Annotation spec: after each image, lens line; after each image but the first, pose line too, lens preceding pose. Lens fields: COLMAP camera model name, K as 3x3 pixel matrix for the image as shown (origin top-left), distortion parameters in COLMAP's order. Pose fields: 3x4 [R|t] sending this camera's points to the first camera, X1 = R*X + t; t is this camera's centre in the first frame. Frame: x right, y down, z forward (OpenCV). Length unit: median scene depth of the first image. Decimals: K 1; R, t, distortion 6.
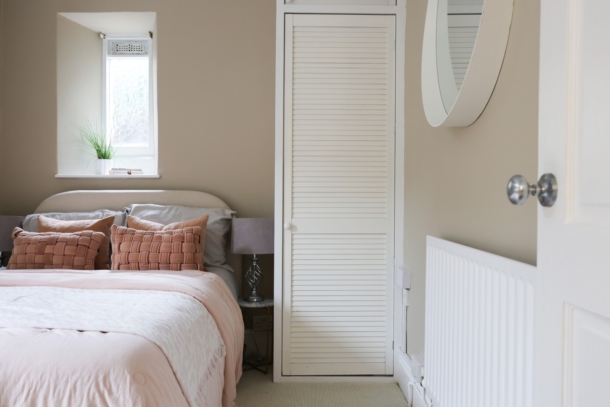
lens RADIAL K [[545.0, 0, 305.4], [0, 545.0, 203.7], [0, 0, 1]] dist [-0.006472, 0.001300]
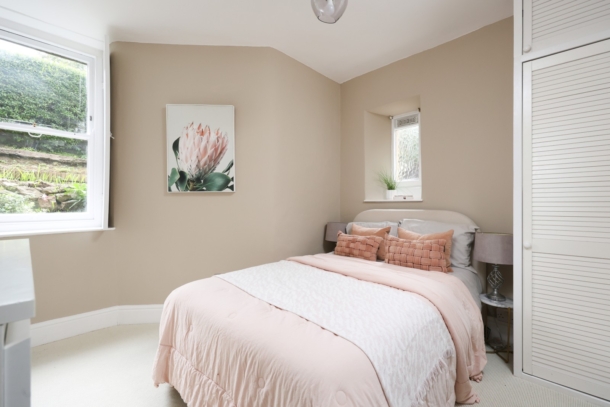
lens RADIAL K [[272.6, 0, 309.5], [0, 272.6, 203.6], [0, 0, 1]] dist [0.003710, -0.000415]
pose [[0.733077, -0.005108, -0.680127, 0.023322], [0.005896, 0.999982, -0.001156, -0.046822], [0.680120, -0.003163, 0.733094, 0.244511]]
